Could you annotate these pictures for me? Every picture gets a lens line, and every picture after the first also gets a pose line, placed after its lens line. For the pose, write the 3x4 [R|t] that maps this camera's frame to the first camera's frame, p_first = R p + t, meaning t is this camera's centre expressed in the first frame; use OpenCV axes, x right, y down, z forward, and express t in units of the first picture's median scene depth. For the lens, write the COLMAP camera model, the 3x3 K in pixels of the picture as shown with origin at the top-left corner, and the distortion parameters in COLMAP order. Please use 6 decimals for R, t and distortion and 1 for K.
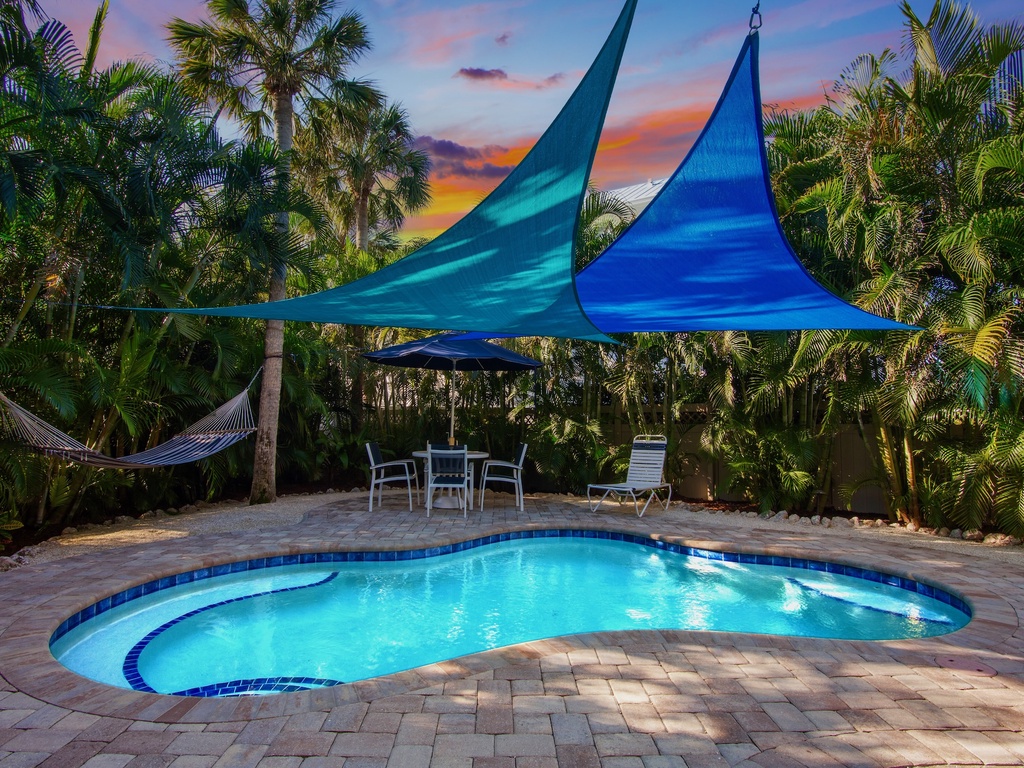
lens RADIAL K [[565.5, 0, 512.2], [0, 565.5, 361.7], [0, 0, 1]] dist [-0.001820, 0.000034]
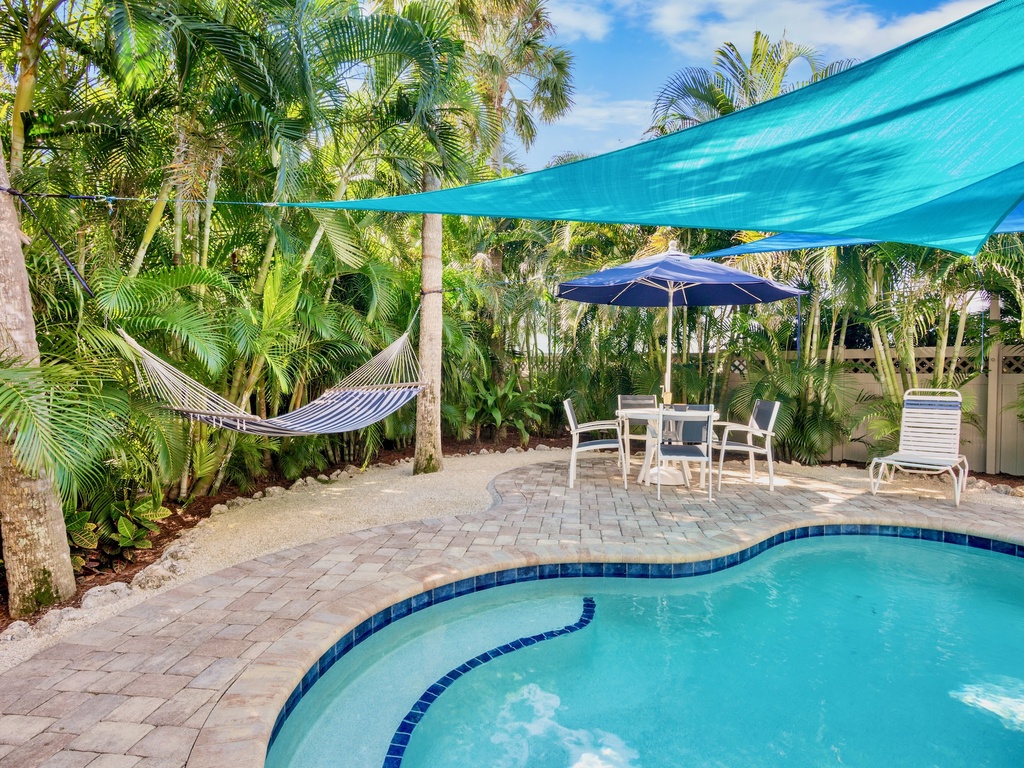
lens RADIAL K [[572.8, 0, 518.7], [0, 572.8, 355.2], [0, 0, 1]] dist [0.003108, 0.000412]
pose [[0.990924, -0.007248, -0.134231, -0.208921], [0.018403, 0.996458, 0.082048, 0.017094], [0.133161, -0.083773, 0.987548, 0.222963]]
